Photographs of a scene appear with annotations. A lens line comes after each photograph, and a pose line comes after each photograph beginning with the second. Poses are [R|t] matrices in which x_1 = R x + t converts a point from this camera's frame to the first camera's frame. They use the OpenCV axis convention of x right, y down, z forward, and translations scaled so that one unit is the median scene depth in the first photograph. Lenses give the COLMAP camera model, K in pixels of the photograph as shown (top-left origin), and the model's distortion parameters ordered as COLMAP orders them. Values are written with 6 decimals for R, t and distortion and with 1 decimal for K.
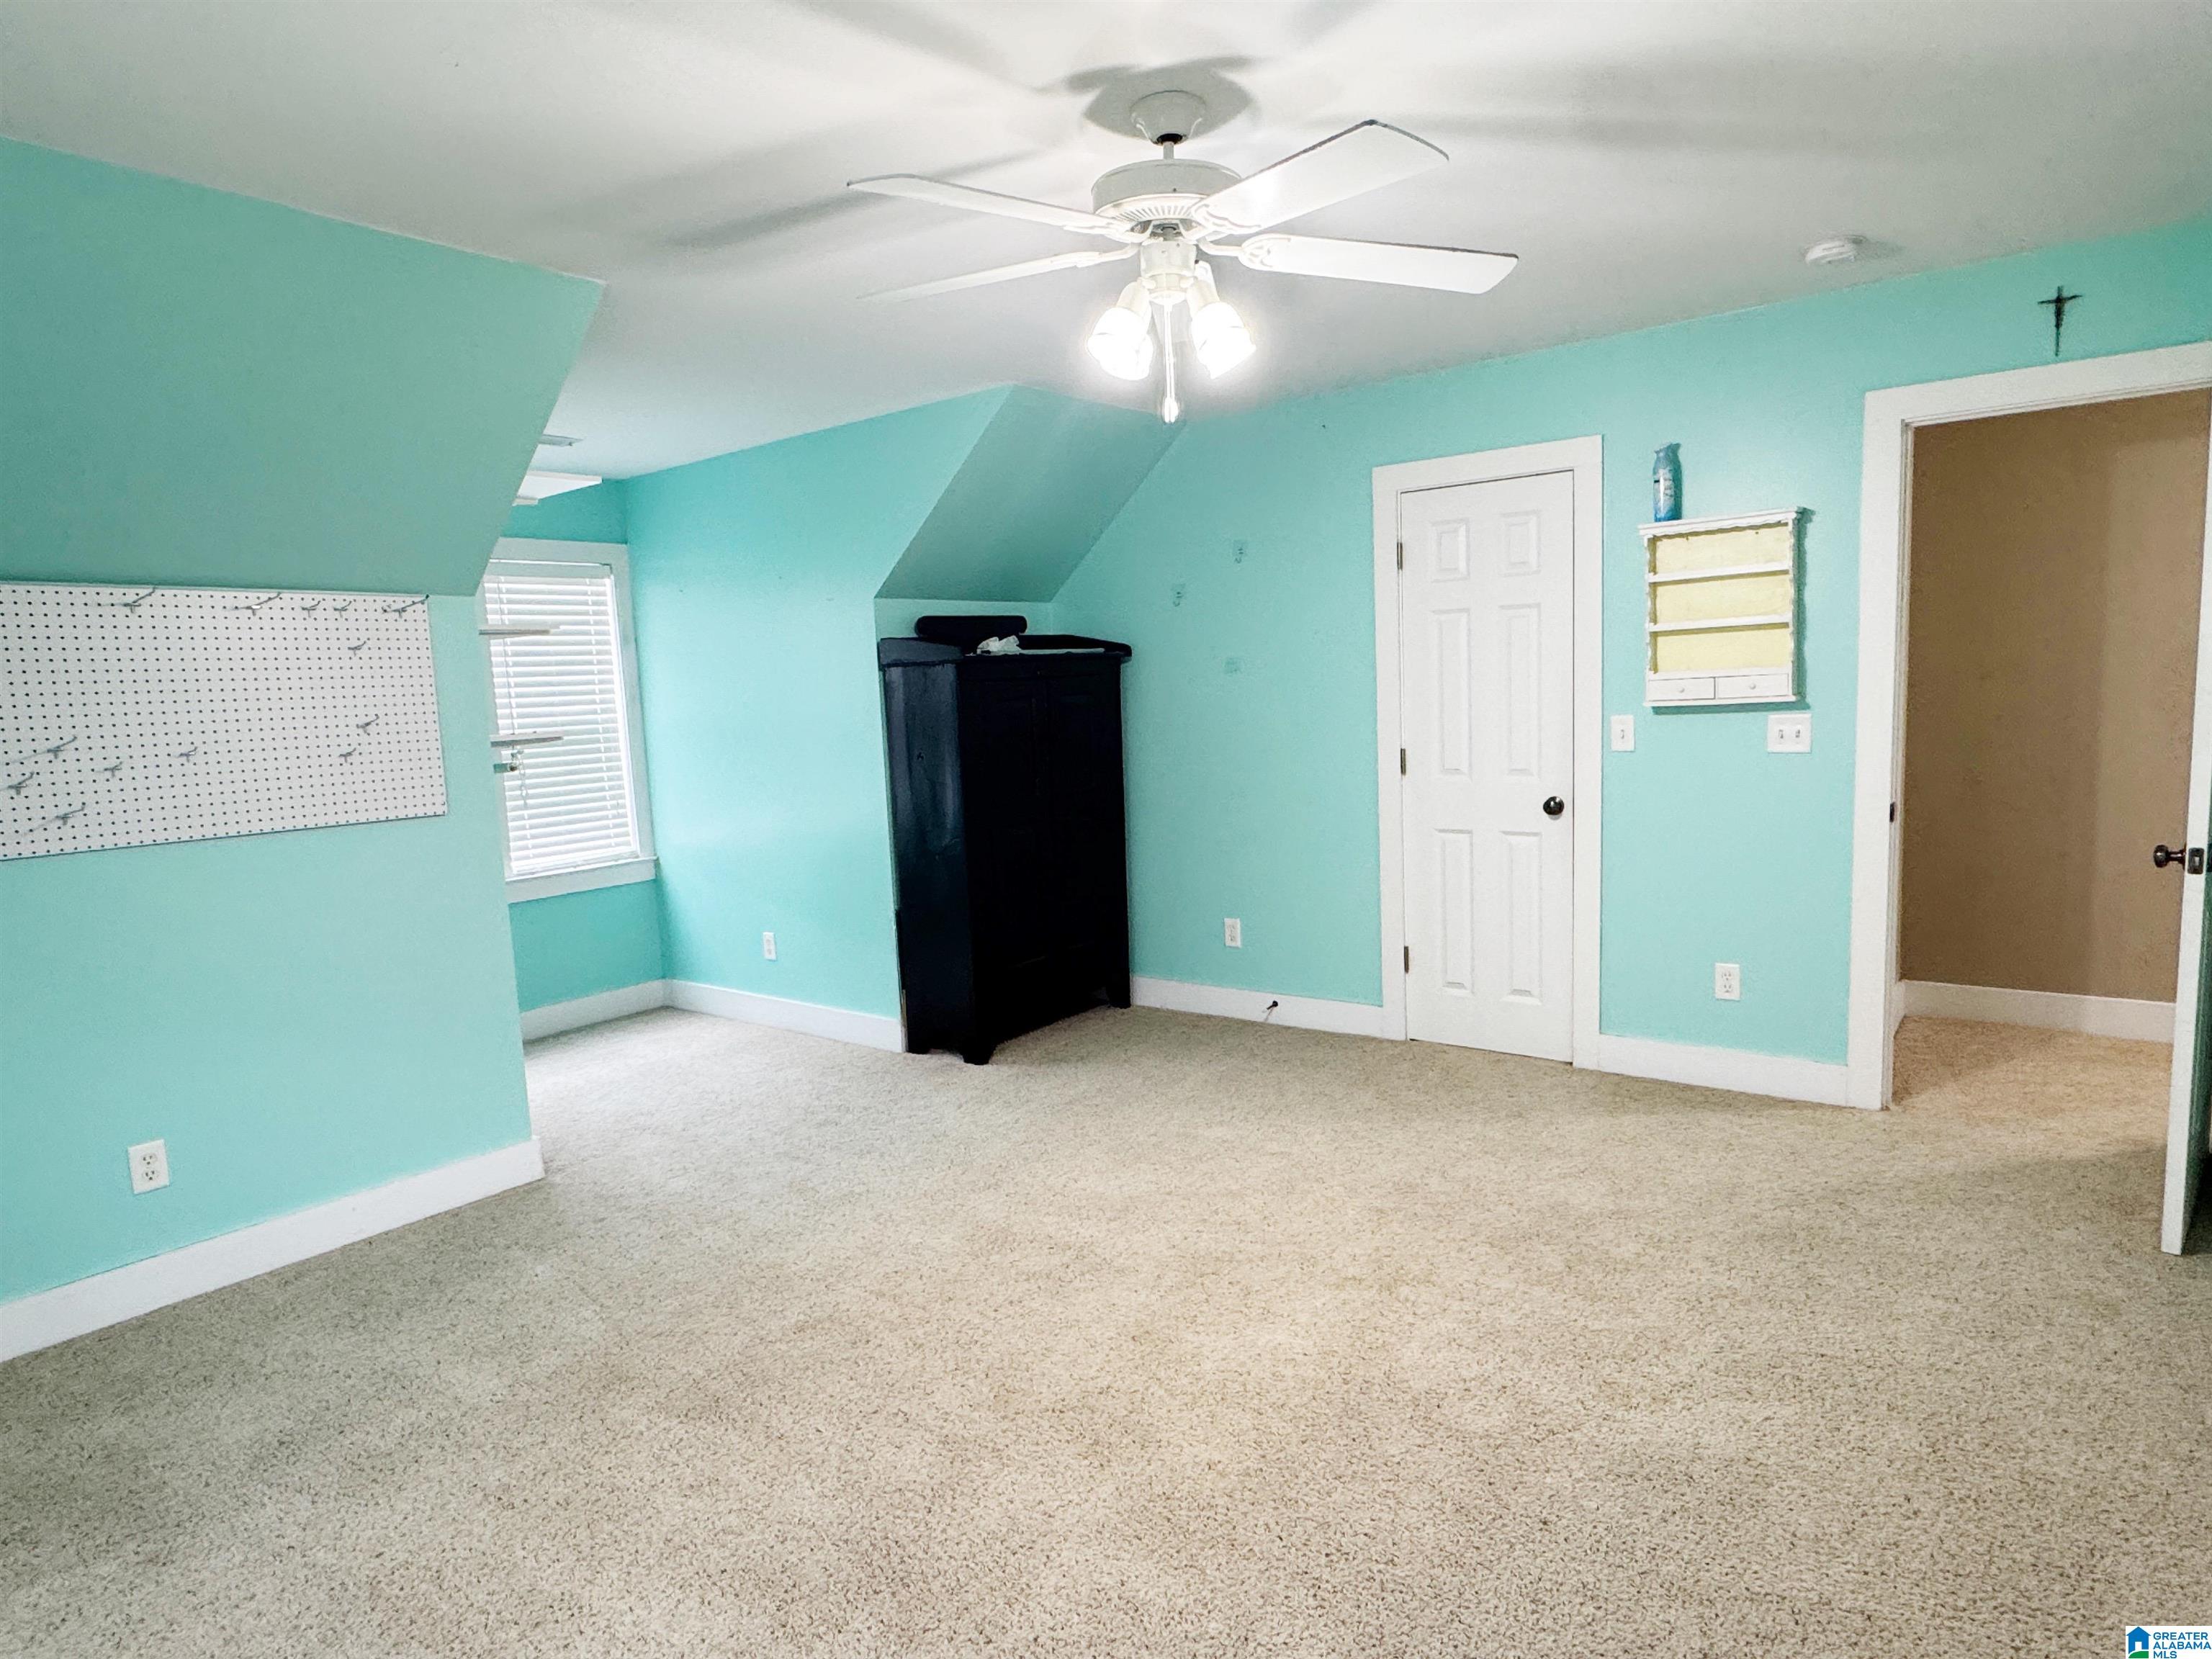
lens RADIAL K [[1287.9, 0, 1096.2], [0, 1287.9, 829.8], [0, 0, 1]] dist [-0.004765, 0.002074]
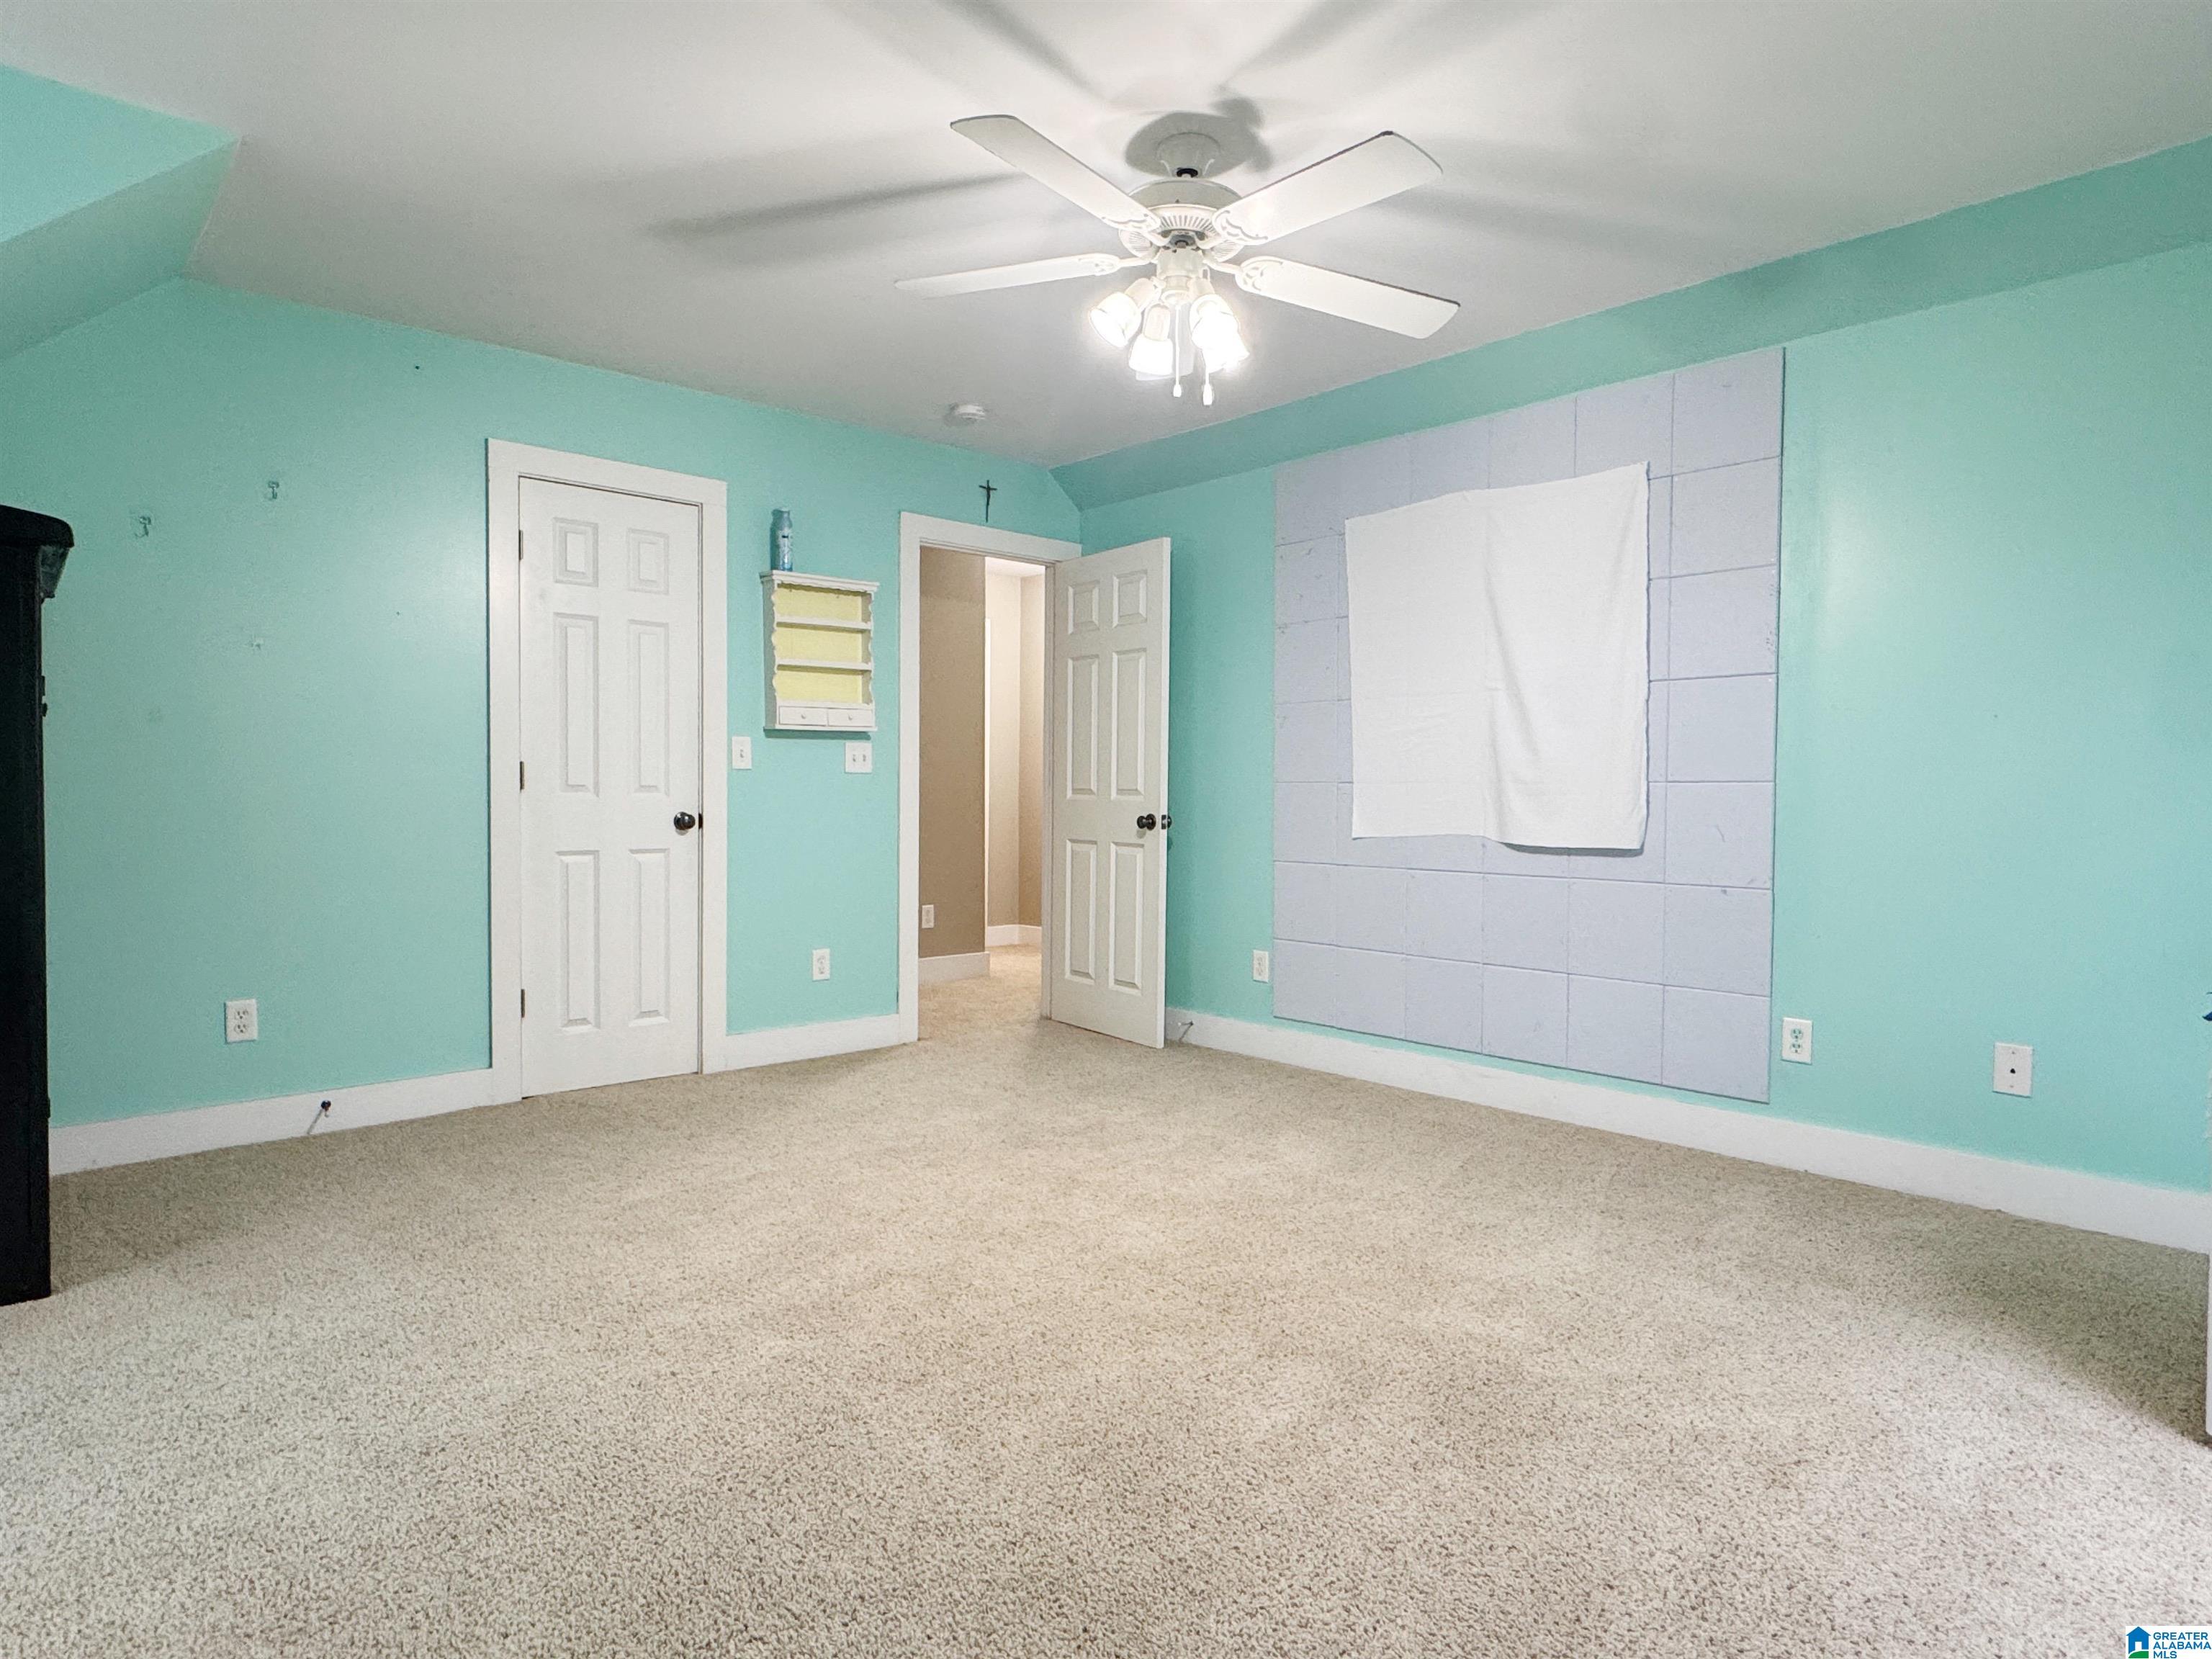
lens RADIAL K [[1287.9, 0, 1096.4], [0, 1287.9, 828.2], [0, 0, 1]] dist [-0.004765, 0.002074]
pose [[0.165175, 0.018257, 0.986095, -0.629775], [0.098039, 0.994573, -0.034836, 0.057483], [-0.981379, 0.102430, 0.162488, 0.531333]]
